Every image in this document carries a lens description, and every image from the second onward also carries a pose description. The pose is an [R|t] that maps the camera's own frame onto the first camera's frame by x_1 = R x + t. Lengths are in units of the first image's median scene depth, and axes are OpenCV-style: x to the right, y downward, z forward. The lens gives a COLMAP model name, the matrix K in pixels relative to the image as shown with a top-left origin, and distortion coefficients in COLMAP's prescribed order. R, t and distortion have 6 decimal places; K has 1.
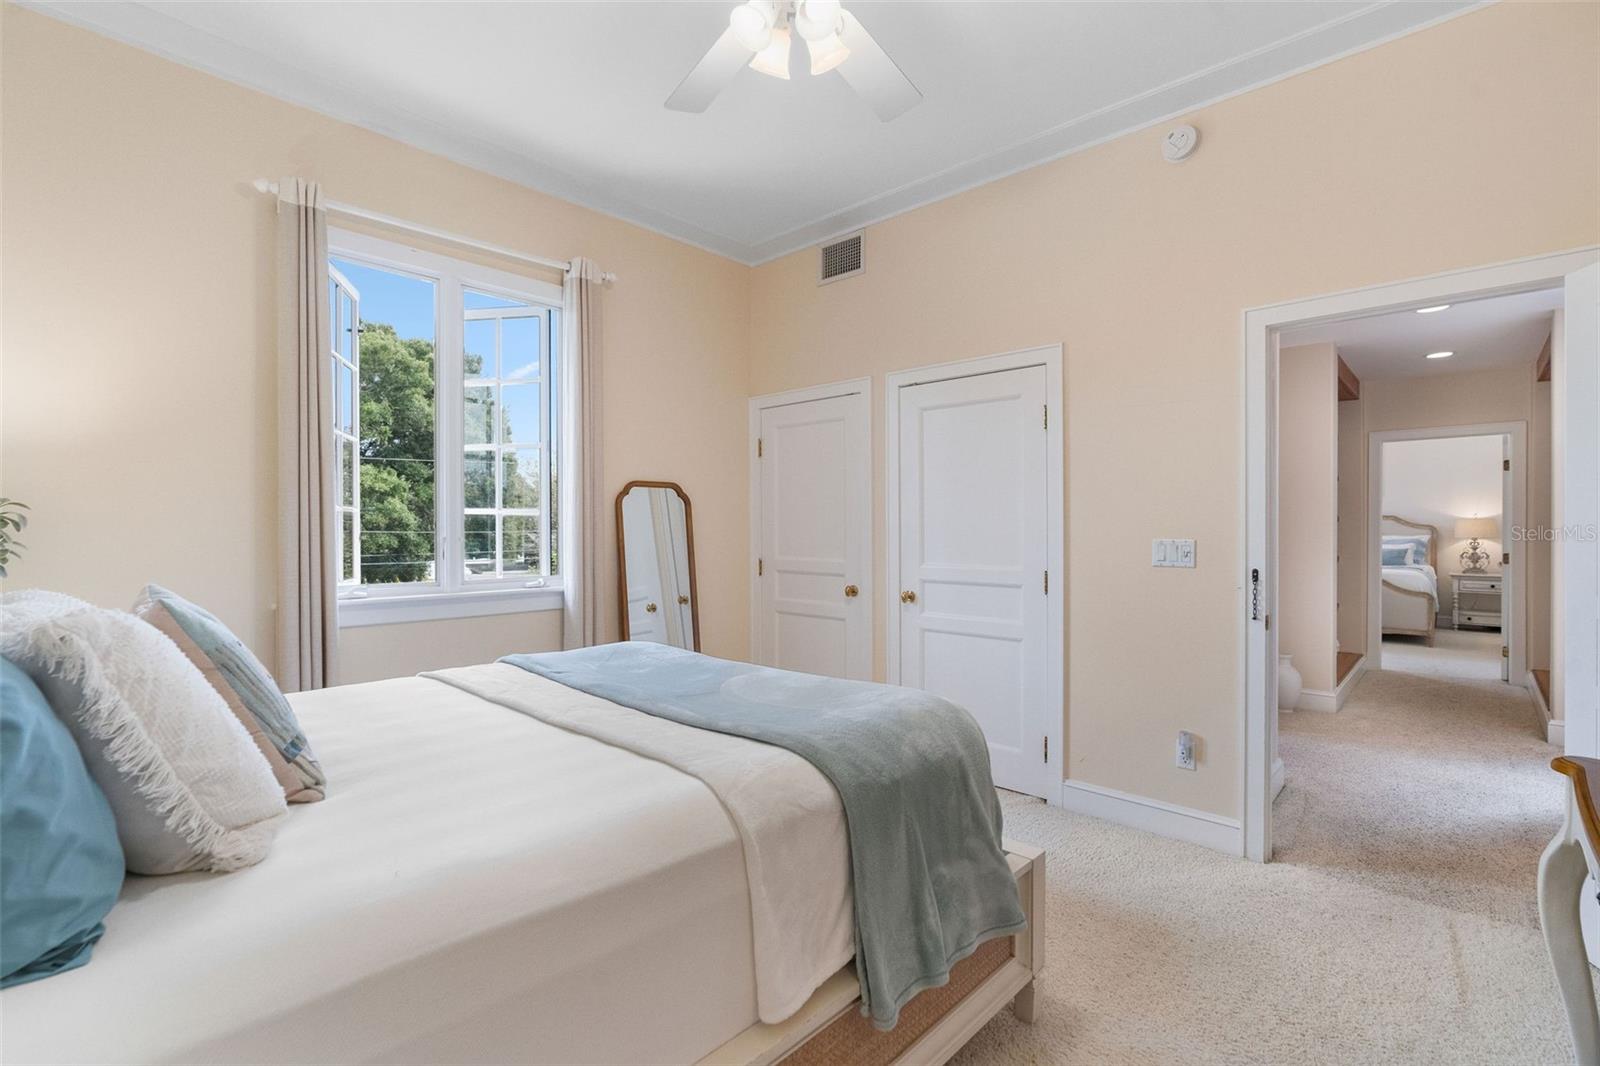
lens RADIAL K [[727.6, 0, 798.4], [0, 727.6, 530.7], [0, 0, 1]] dist [-0.002848, 0.000612]
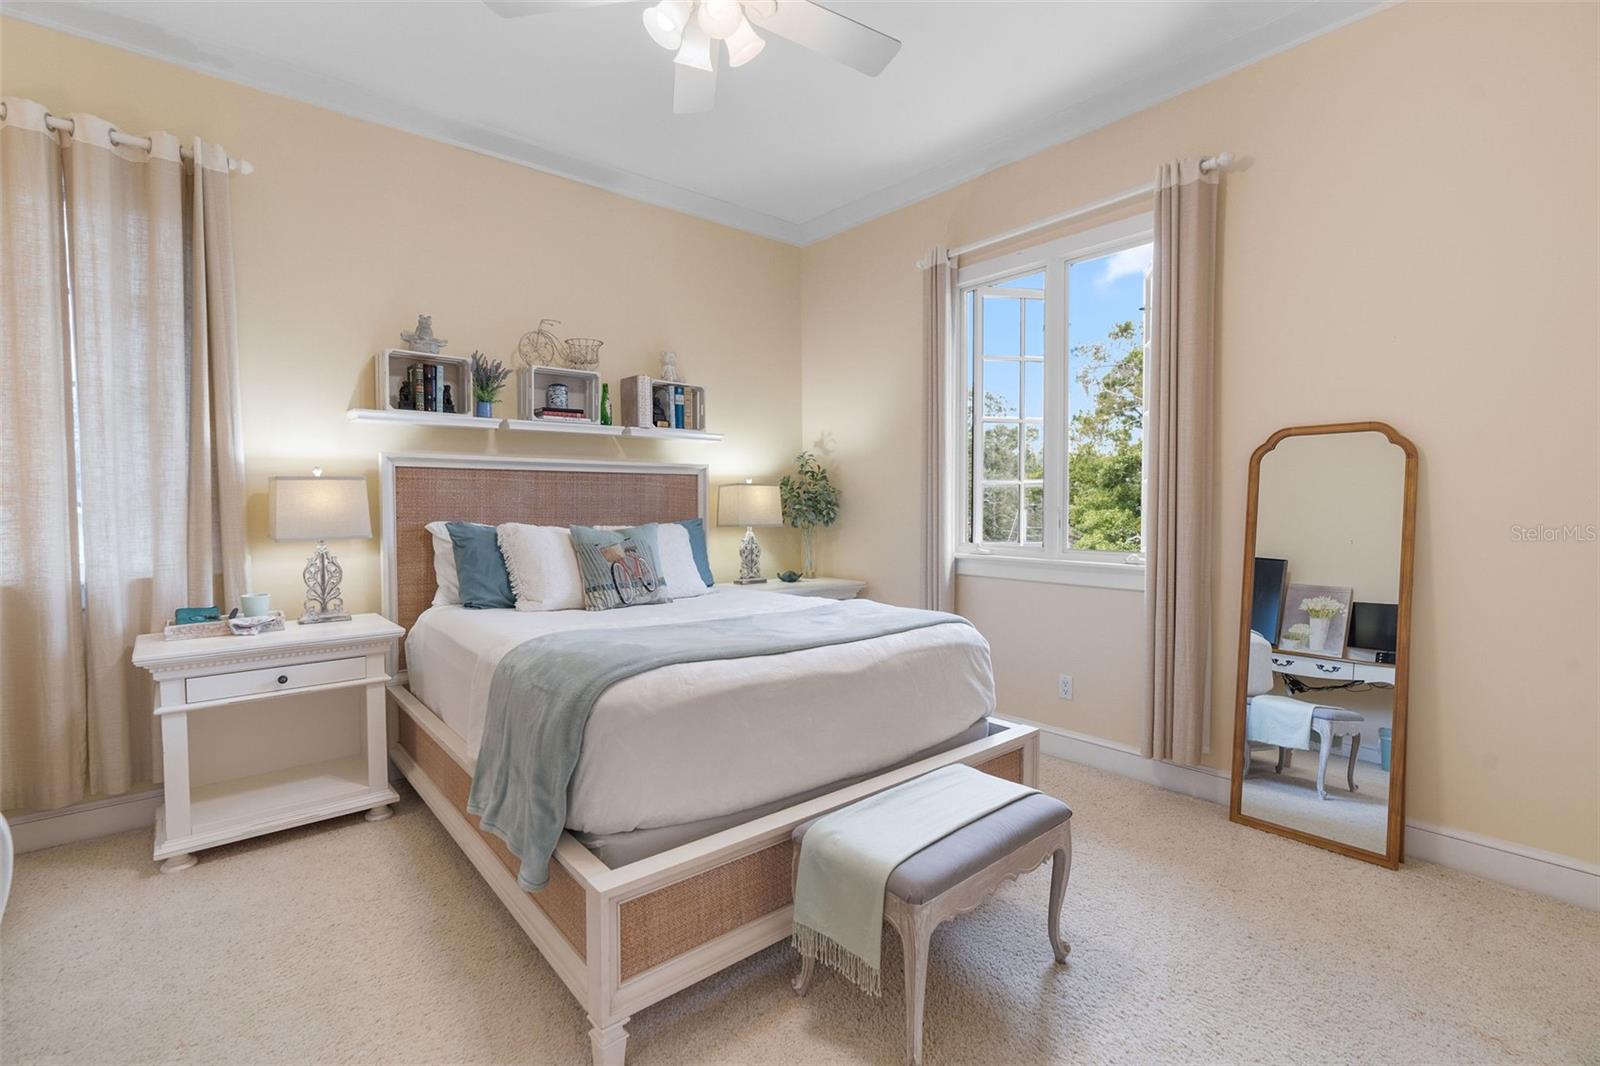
lens RADIAL K [[727.6, 0, 805.4], [0, 727.6, 529.1], [0, 0, 1]] dist [-0.002848, 0.000612]
pose [[-0.100465, 0.035407, -0.994310, 0.244735], [0.001869, 0.999372, 0.035398, 0.000517], [0.994939, 0.001698, -0.100468, 0.301302]]
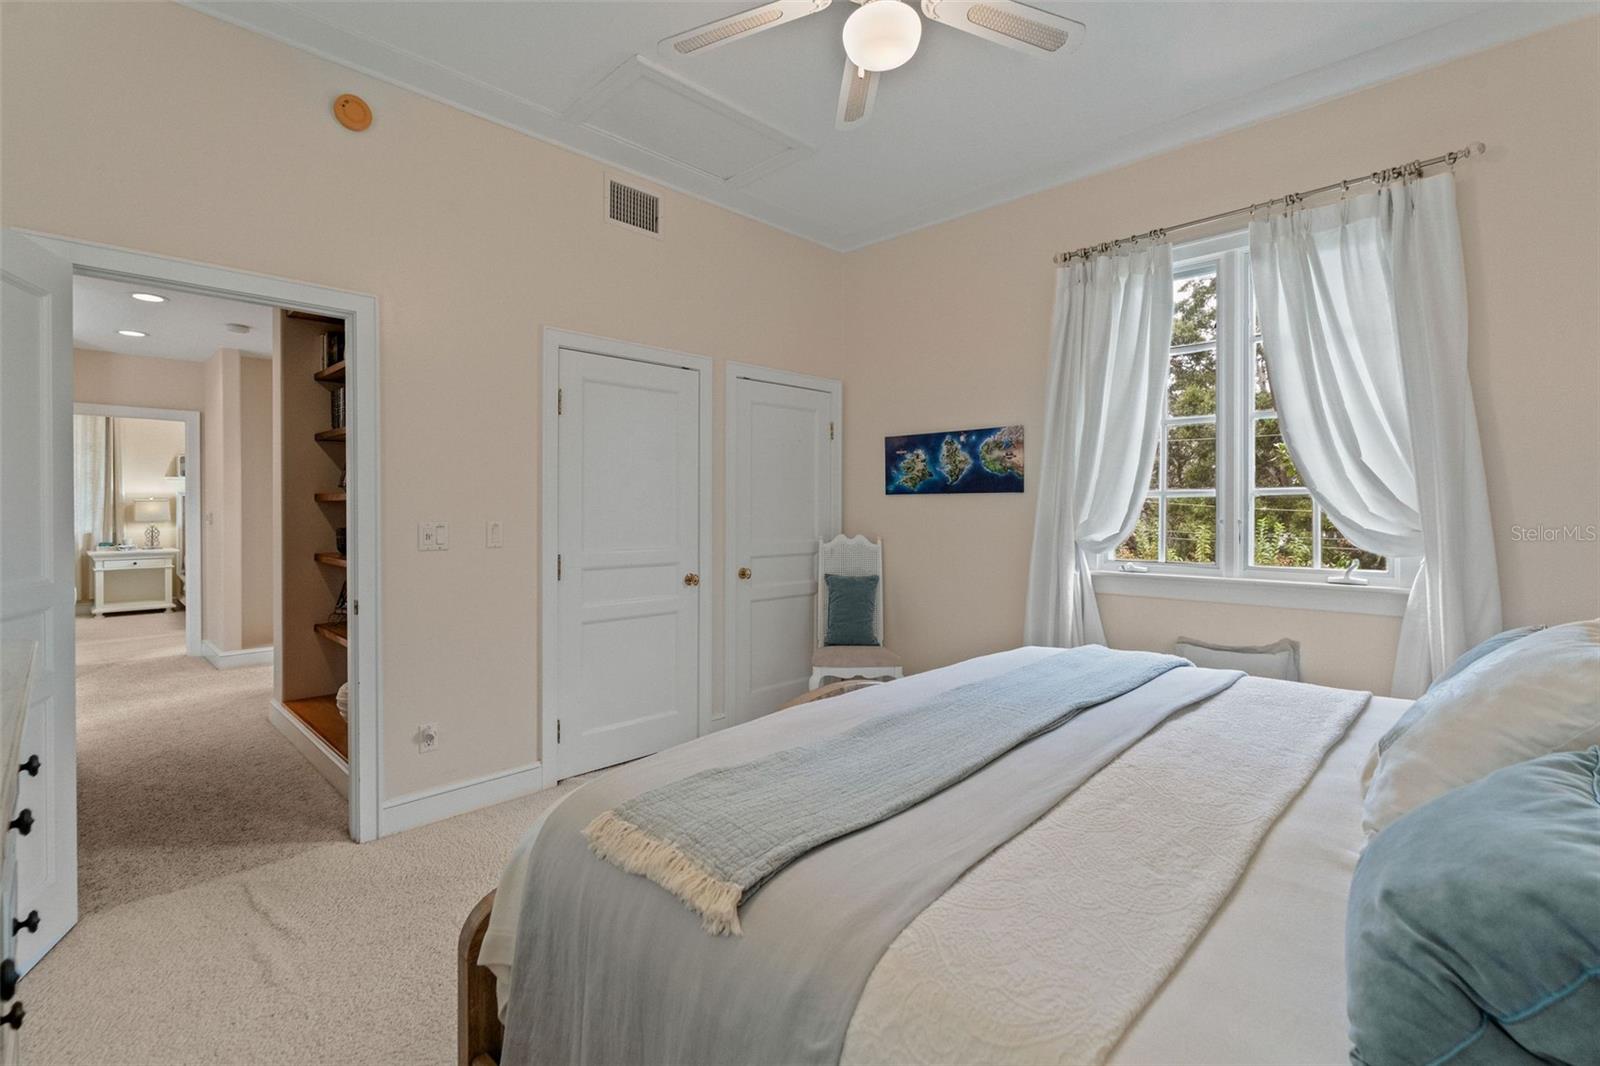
lens RADIAL K [[727.6, 0, 814.5], [0, 727.6, 507.3], [0, 0, 1]] dist [-0.002848, 0.000612]
pose [[-0.009399, 0.008827, -0.999917, 1.066987], [-0.007333, 0.999934, 0.008896, -0.021725], [0.999929, 0.007416, -0.009334, 1.105348]]
